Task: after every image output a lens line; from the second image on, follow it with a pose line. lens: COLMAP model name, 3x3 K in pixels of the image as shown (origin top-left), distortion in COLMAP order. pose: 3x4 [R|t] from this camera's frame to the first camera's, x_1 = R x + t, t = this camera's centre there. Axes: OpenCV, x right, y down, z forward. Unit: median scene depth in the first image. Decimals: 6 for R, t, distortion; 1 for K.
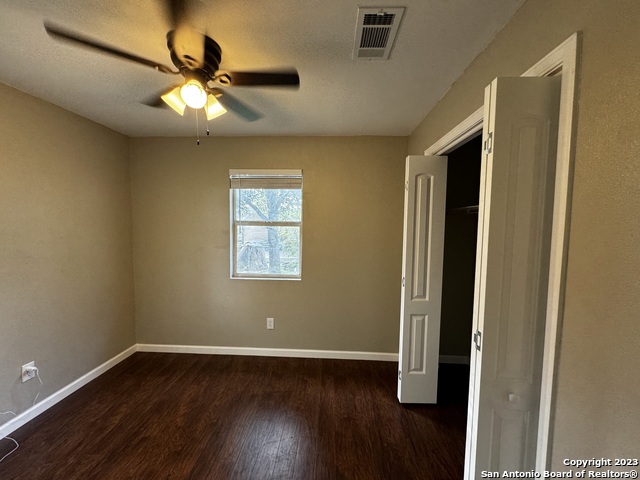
lens RADIAL K [[254.8, 0, 320.0], [0, 254.8, 240.0], [0, 0, 1]] dist [-0.002459, 0.000185]
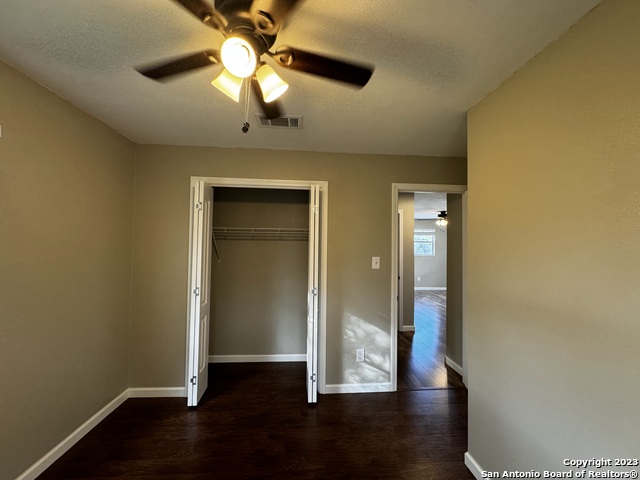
lens RADIAL K [[254.8, 0, 320.0], [0, 254.8, 240.0], [0, 0, 1]] dist [-0.002459, 0.000185]
pose [[-0.118861, 0.014378, 0.992807, -0.756779], [0.047321, 0.998841, -0.008800, -0.022093], [-0.991783, 0.045935, -0.119404, 0.534767]]
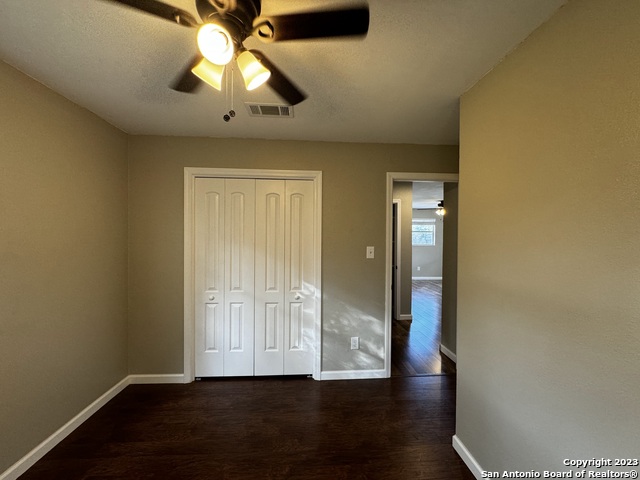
lens RADIAL K [[254.8, 0, 320.0], [0, 254.8, 240.0], [0, 0, 1]] dist [-0.002459, 0.000185]
pose [[-0.110236, -0.021720, 0.993668, -0.764331], [0.053228, 0.998197, 0.027724, -0.017884], [-0.992479, 0.055947, -0.108881, 0.501323]]
